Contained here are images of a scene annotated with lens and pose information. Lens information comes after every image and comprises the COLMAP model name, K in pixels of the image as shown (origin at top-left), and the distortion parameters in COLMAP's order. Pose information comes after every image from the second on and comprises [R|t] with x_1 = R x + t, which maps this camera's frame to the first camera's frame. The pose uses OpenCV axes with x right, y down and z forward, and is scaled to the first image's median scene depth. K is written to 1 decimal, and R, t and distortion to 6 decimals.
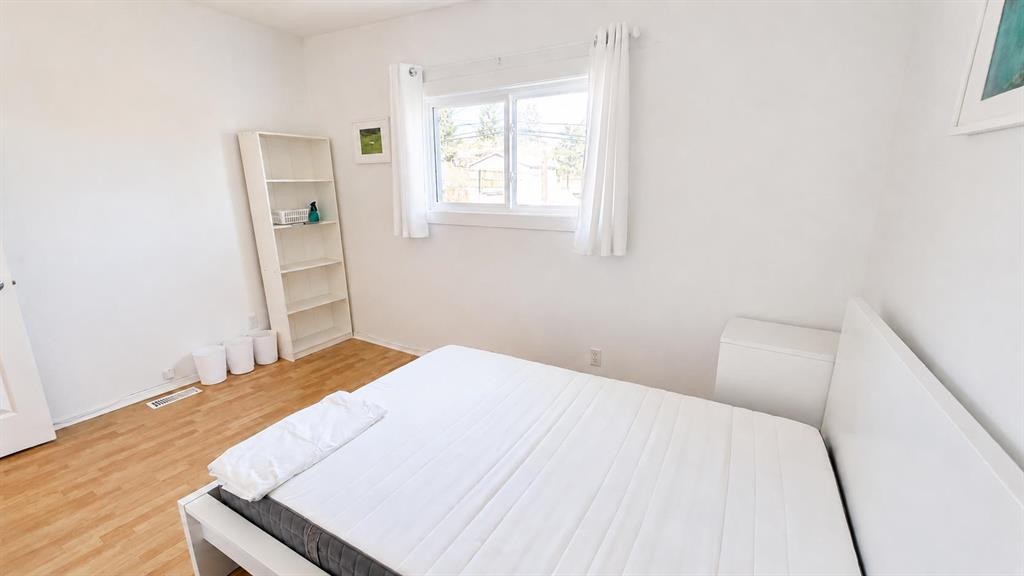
lens RADIAL K [[419.9, 0, 512.0], [0, 419.9, 288.0], [0, 0, 1]] dist [-0.000597, -0.000004]
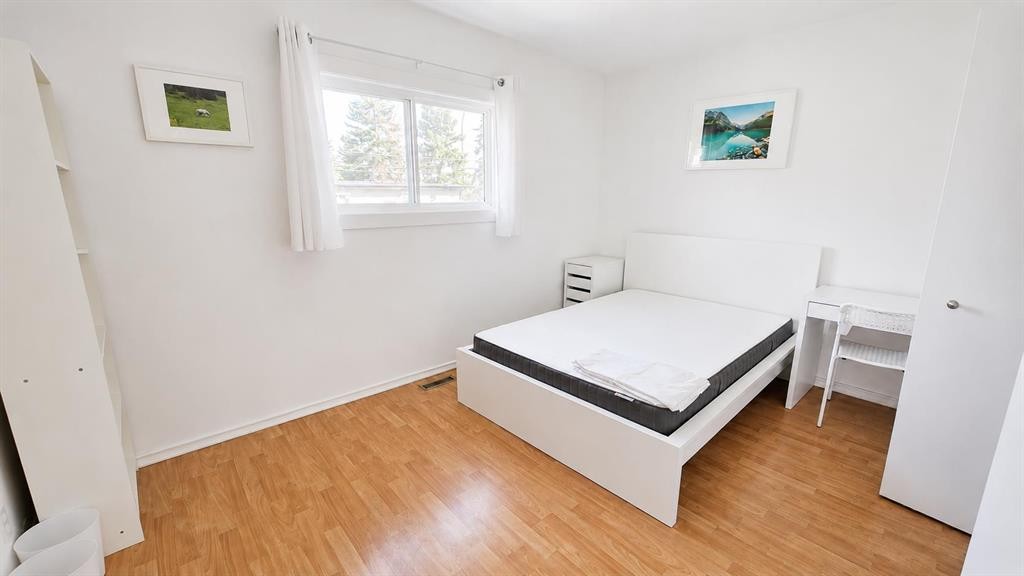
lens RADIAL K [[419.9, 0, 512.0], [0, 419.9, 288.0], [0, 0, 1]] dist [-0.000597, -0.000004]
pose [[0.300870, -0.204264, 0.931533, -0.885823], [0.236160, 0.962327, 0.134740, -0.077199], [-0.923962, 0.179452, 0.337774, 0.448924]]
